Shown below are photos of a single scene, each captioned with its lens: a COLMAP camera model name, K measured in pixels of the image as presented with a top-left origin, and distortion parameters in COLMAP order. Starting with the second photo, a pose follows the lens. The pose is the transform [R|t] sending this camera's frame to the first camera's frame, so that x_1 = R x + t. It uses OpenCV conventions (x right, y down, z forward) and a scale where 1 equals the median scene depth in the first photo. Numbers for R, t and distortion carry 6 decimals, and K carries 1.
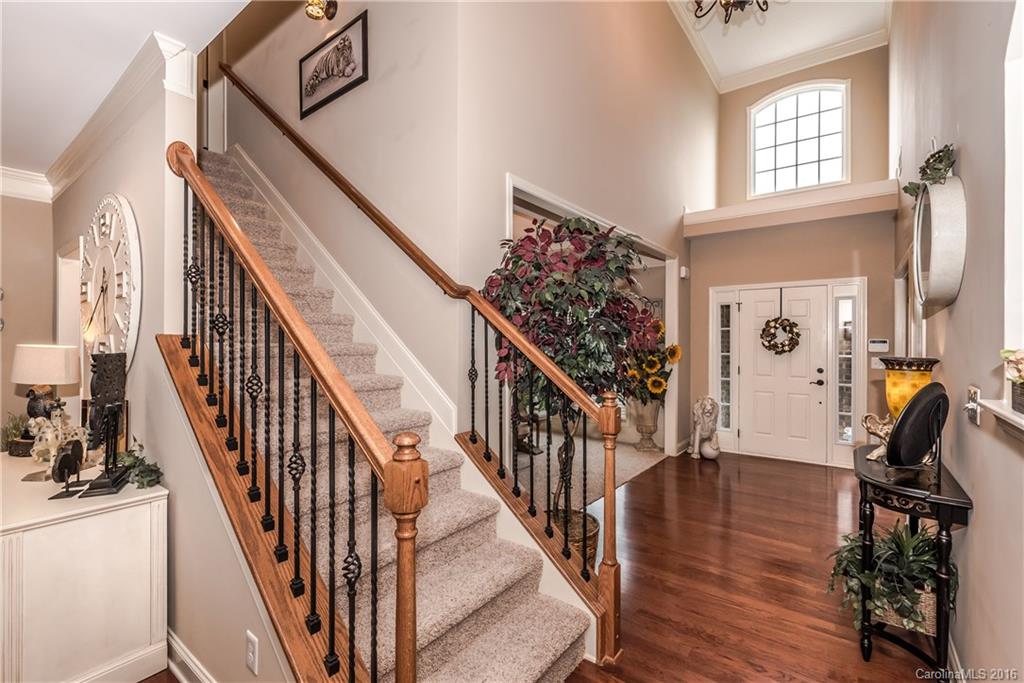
lens RADIAL K [[446.4, 0, 516.4], [0, 446.4, 343.5], [0, 0, 1]] dist [0.007962, -0.002012]
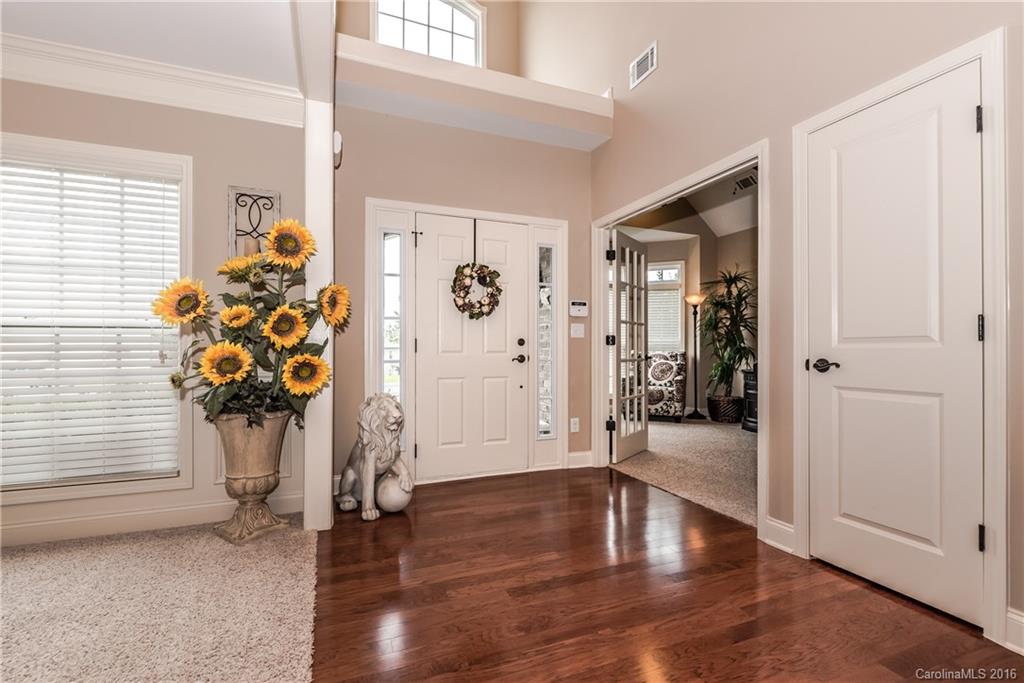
lens RADIAL K [[446.4, 0, 507.3], [0, 446.4, 346.3], [0, 0, 1]] dist [0.007962, -0.002012]
pose [[0.542434, 0.005637, 0.840079, 0.064519], [-0.001939, 0.999983, -0.005458, 0.068052], [-0.840096, 0.001332, 0.542436, 0.604192]]
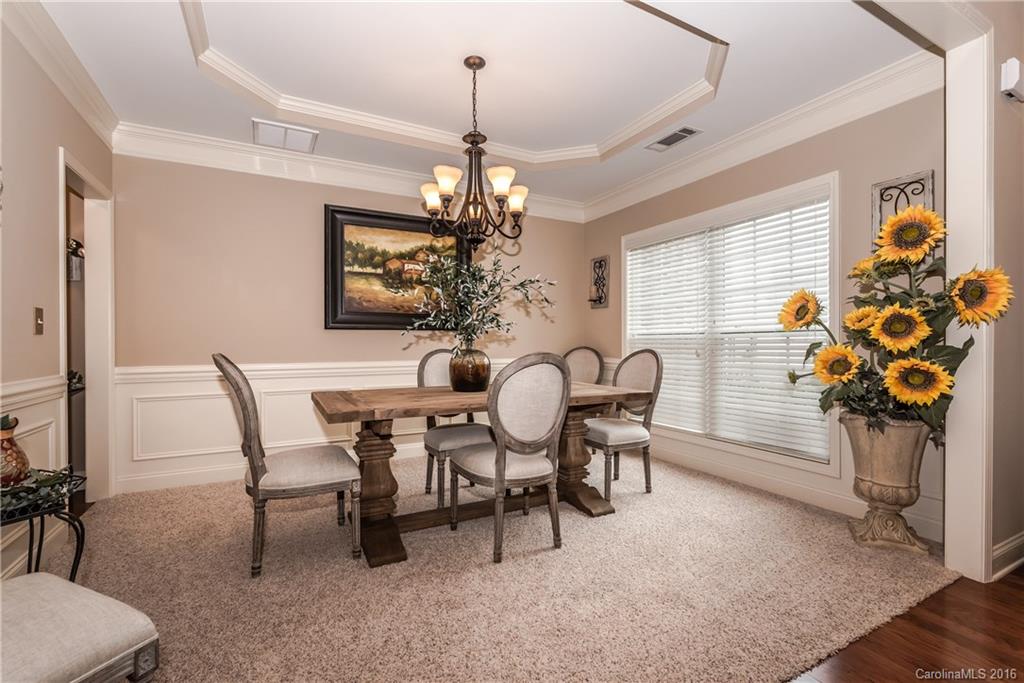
lens RADIAL K [[446.4, 0, 511.5], [0, 446.4, 342.3], [0, 0, 1]] dist [0.007962, -0.002012]
pose [[0.902504, -0.002970, -0.430670, 0.170056], [0.003168, 0.999995, -0.000257, 0.059263], [0.430669, -0.001132, 0.902509, 0.515811]]
